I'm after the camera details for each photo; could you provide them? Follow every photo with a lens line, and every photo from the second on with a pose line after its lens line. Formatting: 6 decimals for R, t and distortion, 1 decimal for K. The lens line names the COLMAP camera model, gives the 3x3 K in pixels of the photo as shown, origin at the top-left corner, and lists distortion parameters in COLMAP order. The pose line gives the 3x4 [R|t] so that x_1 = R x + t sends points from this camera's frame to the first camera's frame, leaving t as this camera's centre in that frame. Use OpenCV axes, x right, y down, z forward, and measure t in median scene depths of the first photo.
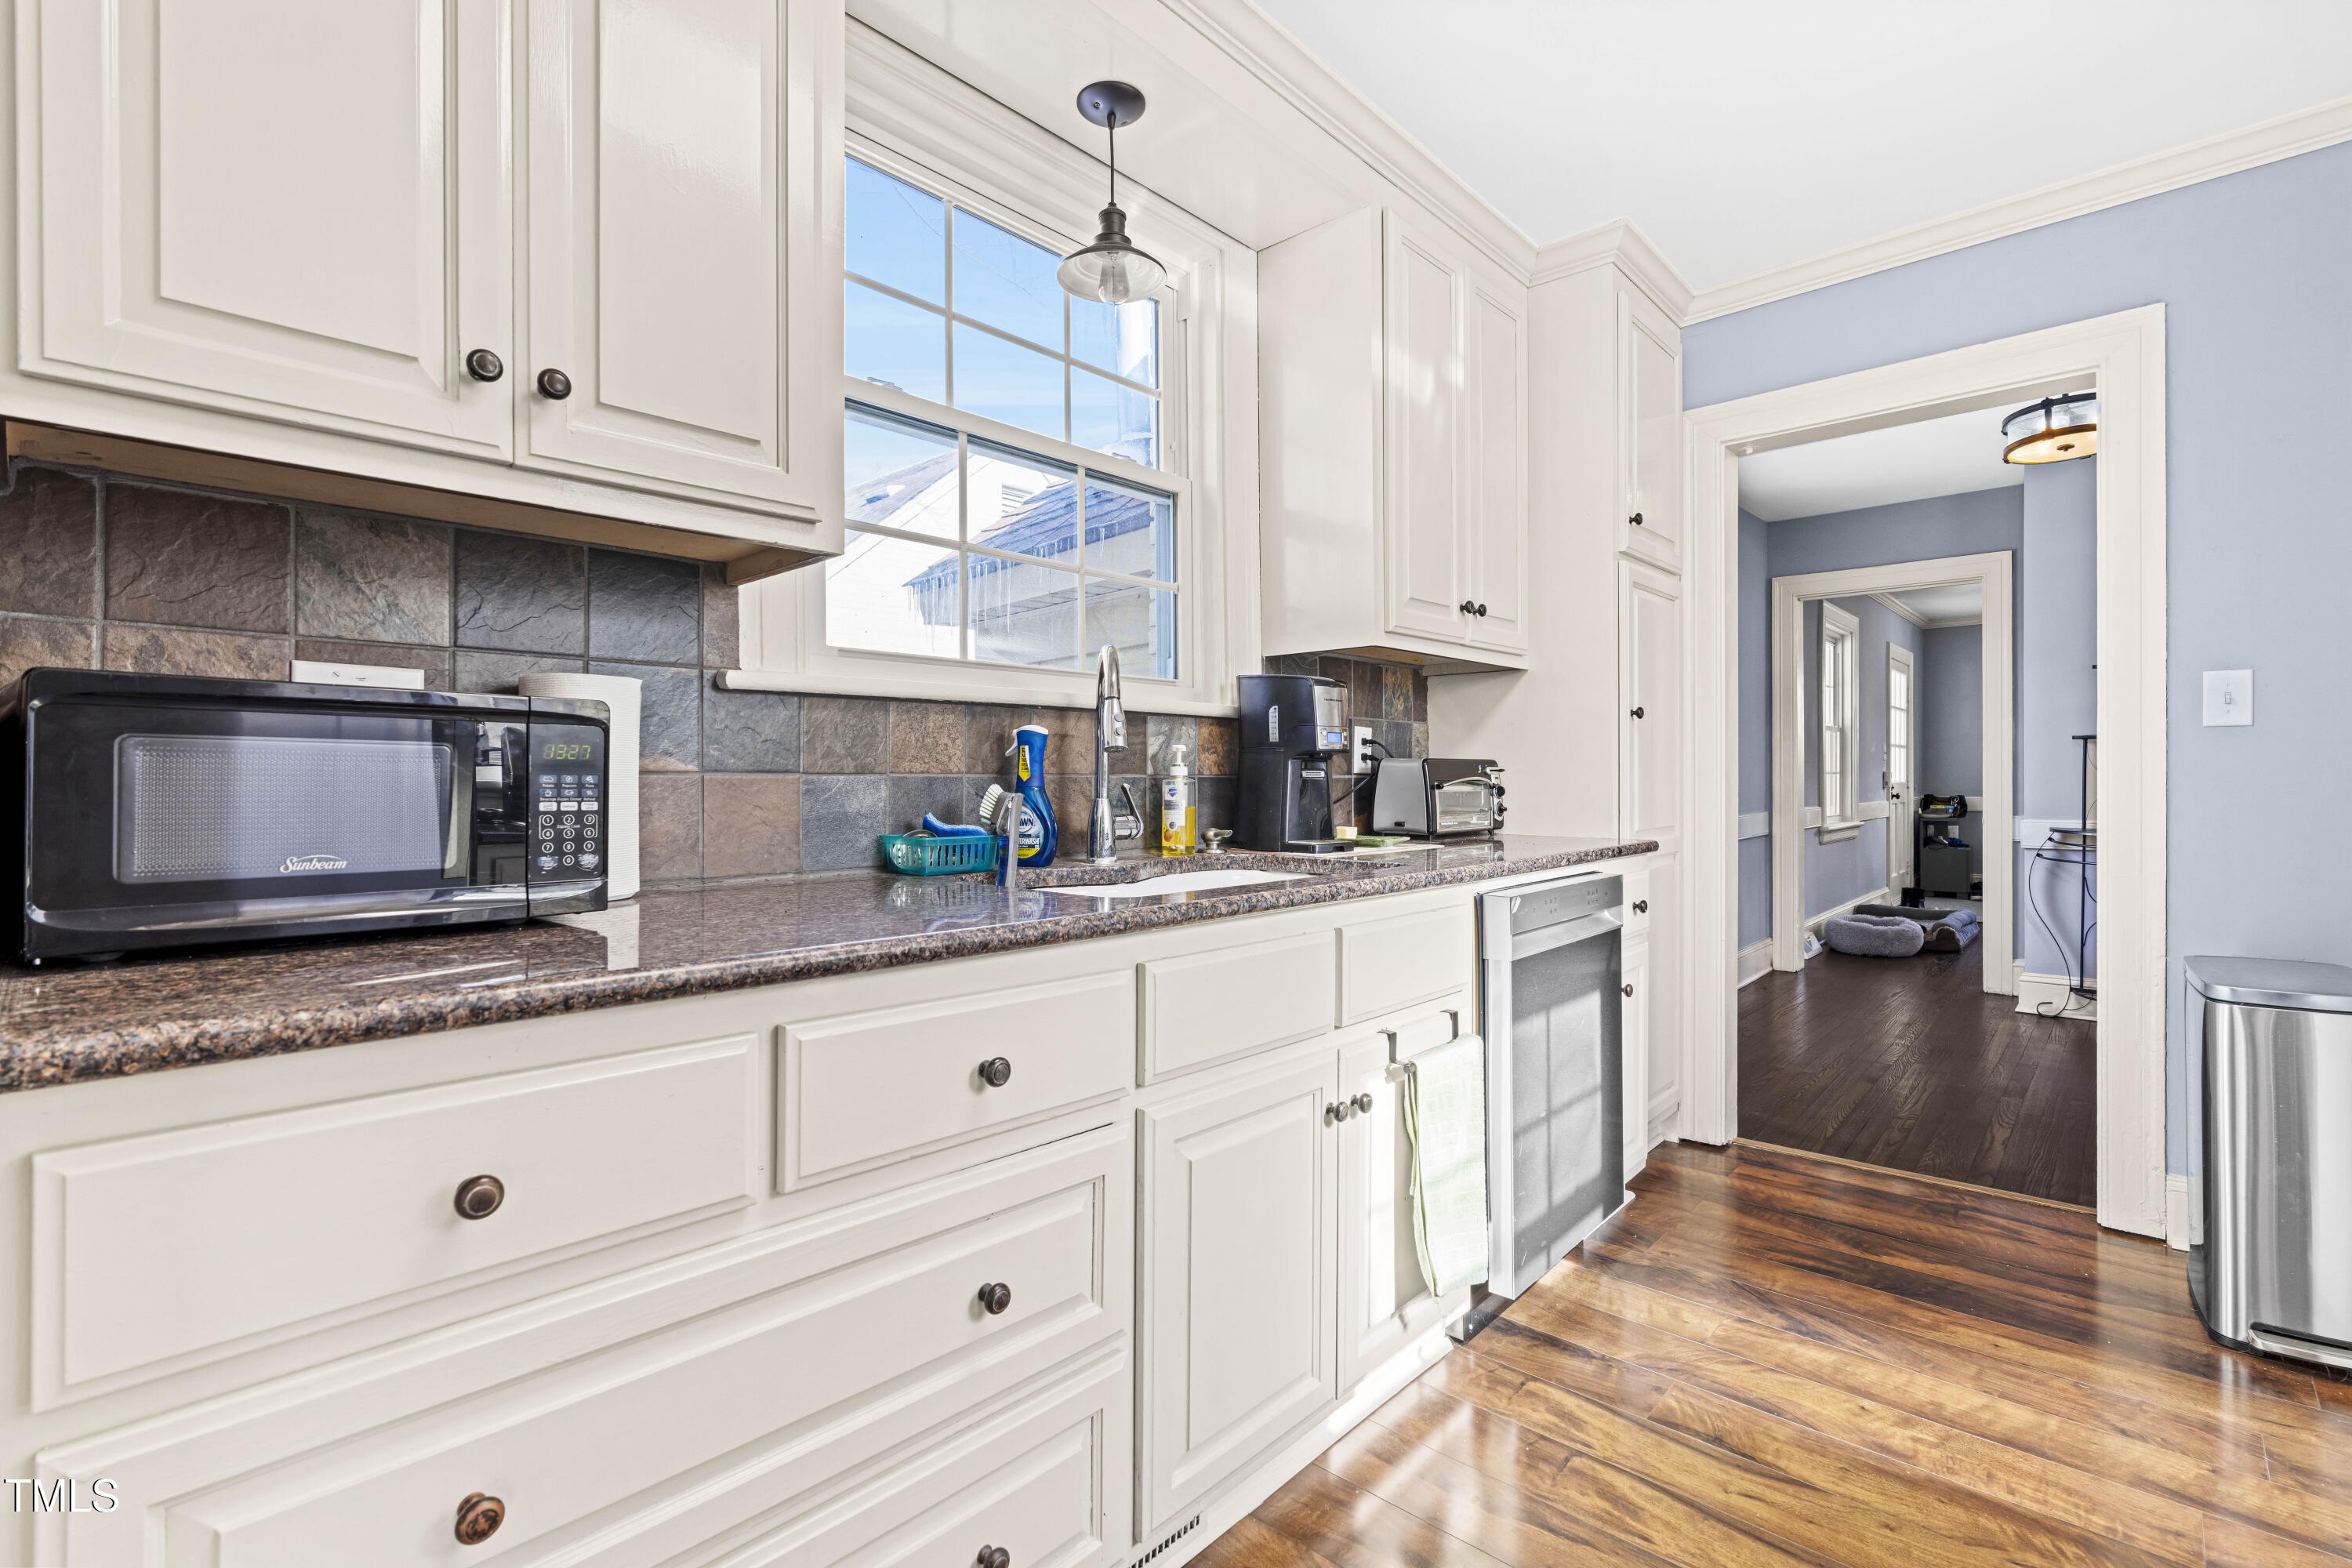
lens RADIAL K [[1073.7, 0, 1168.2], [0, 1073.7, 776.6], [0, 0, 1]] dist [-0.002432, 0.000809]
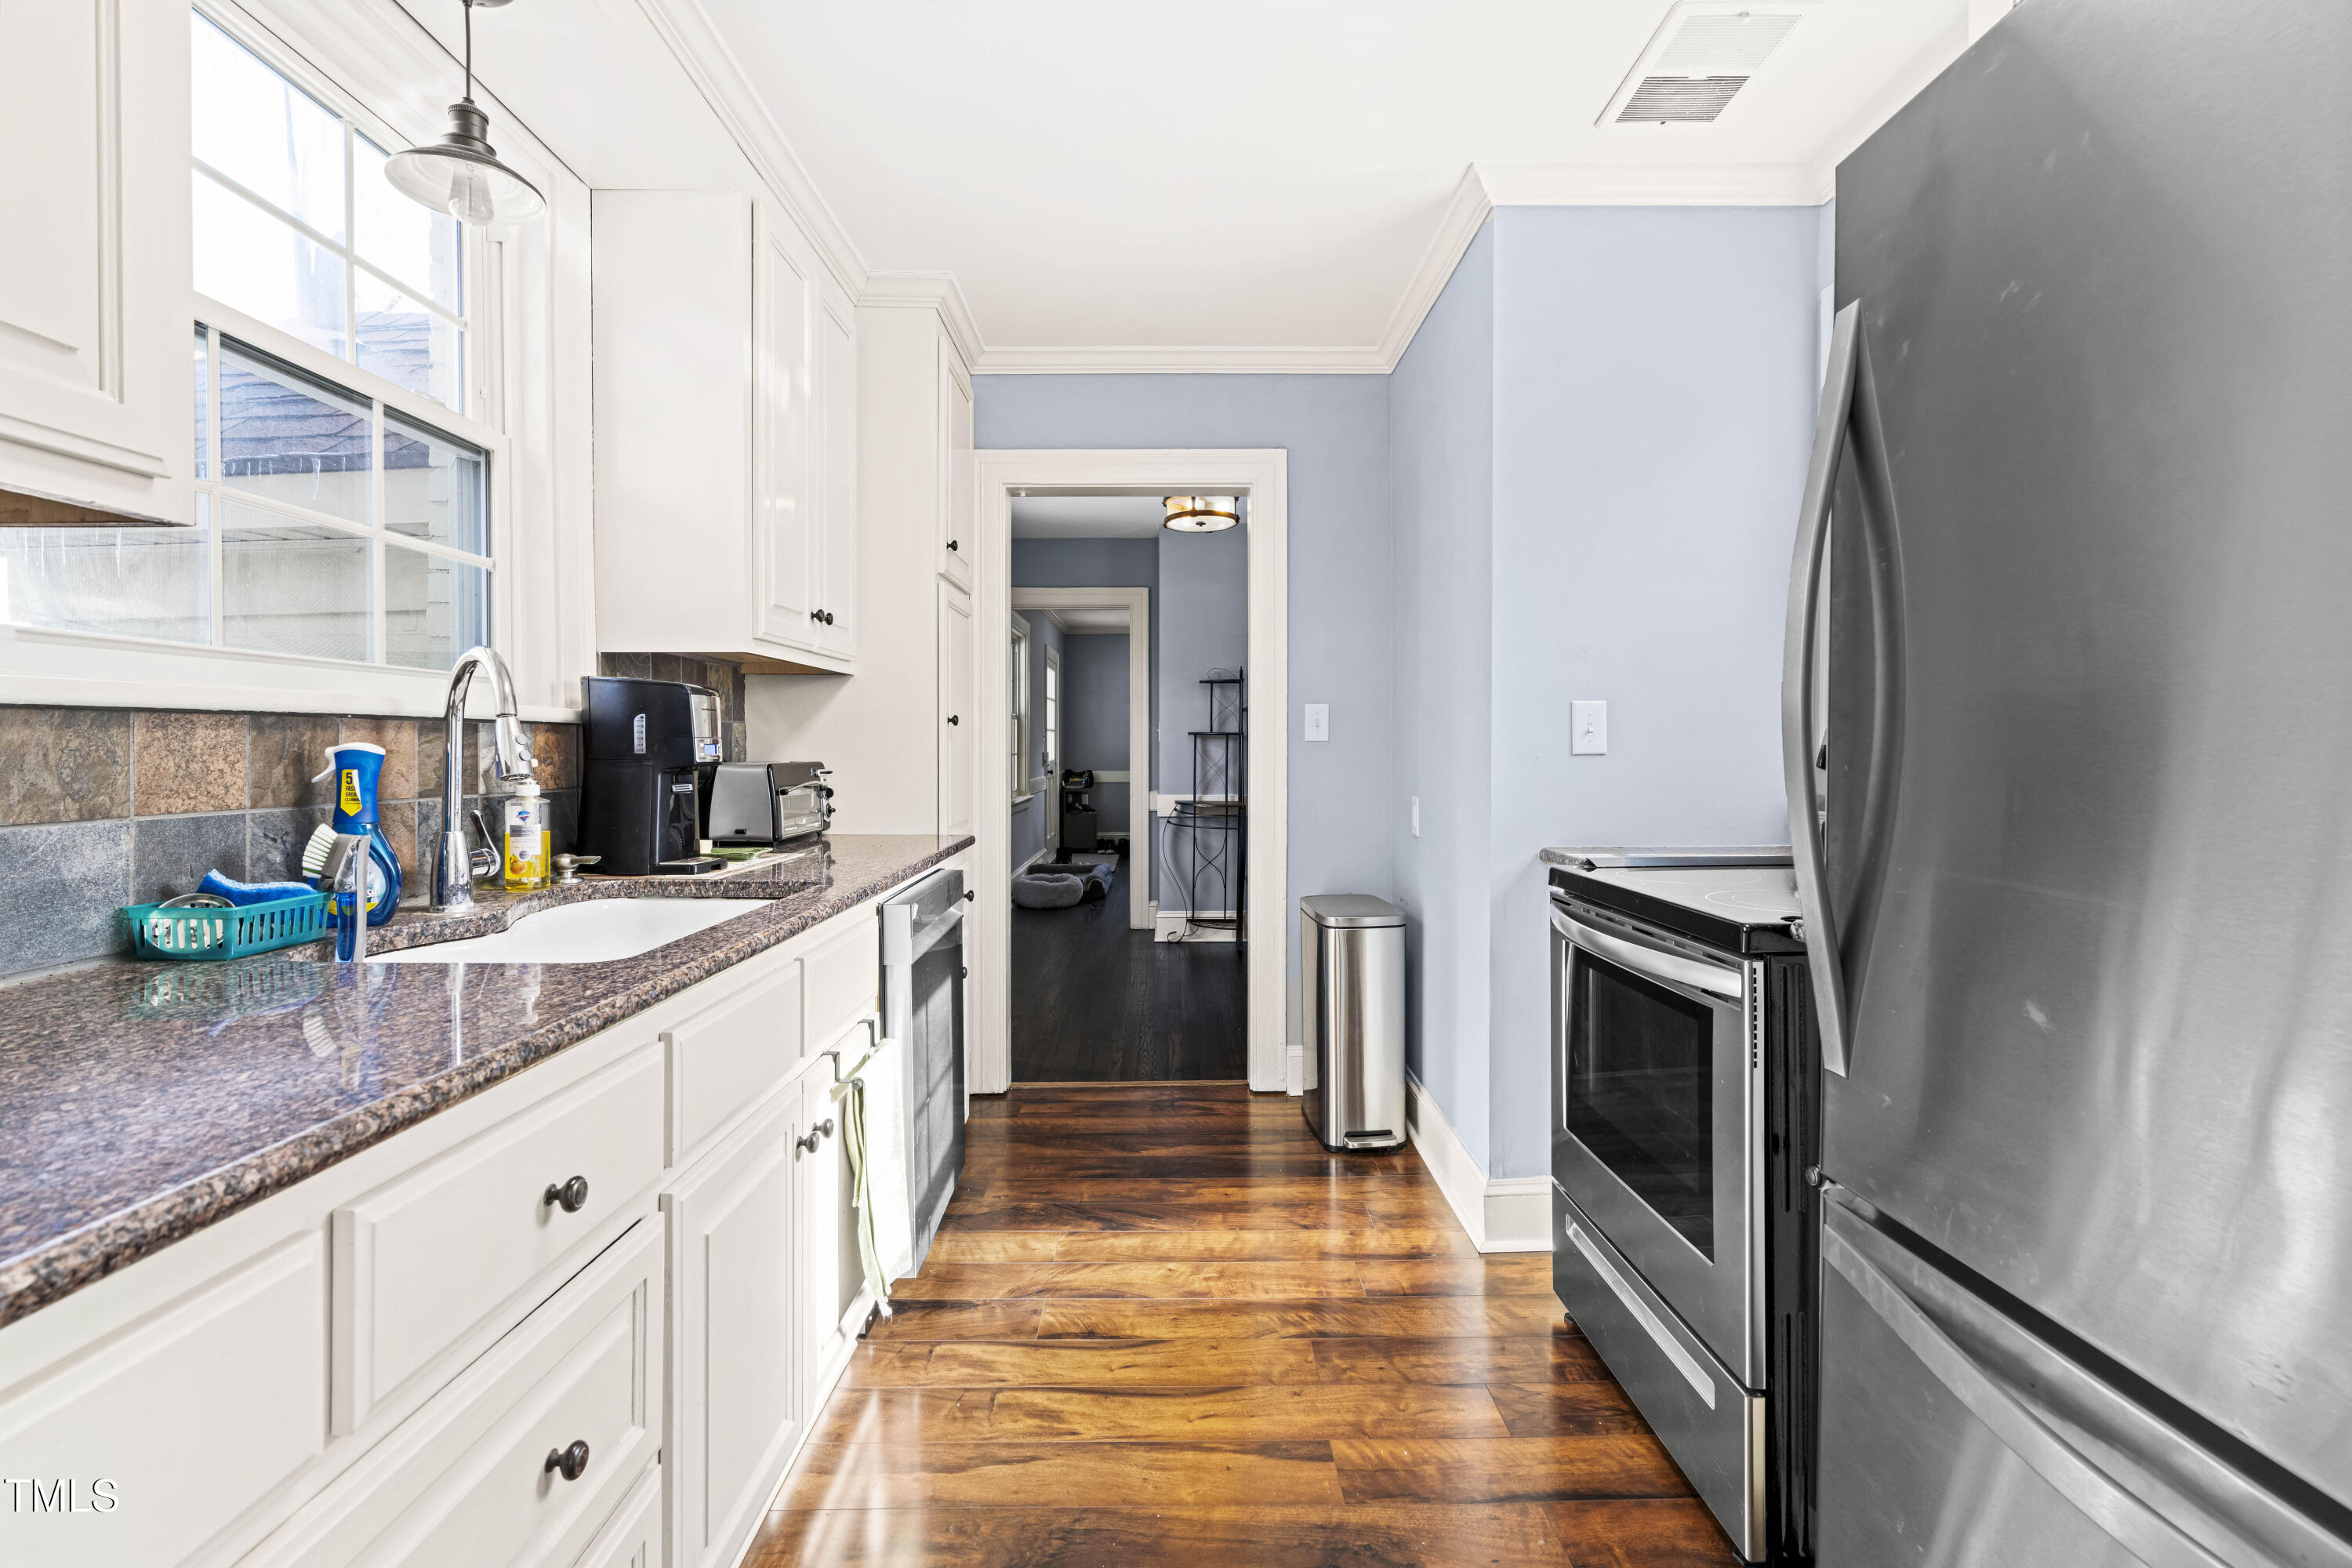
lens RADIAL K [[1088.9, 0, 1185.1], [0, 1088.9, 751.6], [0, 0, 1]] dist [-0.000597, 0.000255]
pose [[0.723593, -0.001304, 0.690226, -0.209273], [-0.003030, 0.999983, 0.005066, -0.041600], [-0.690221, -0.005757, 0.723576, 0.022951]]
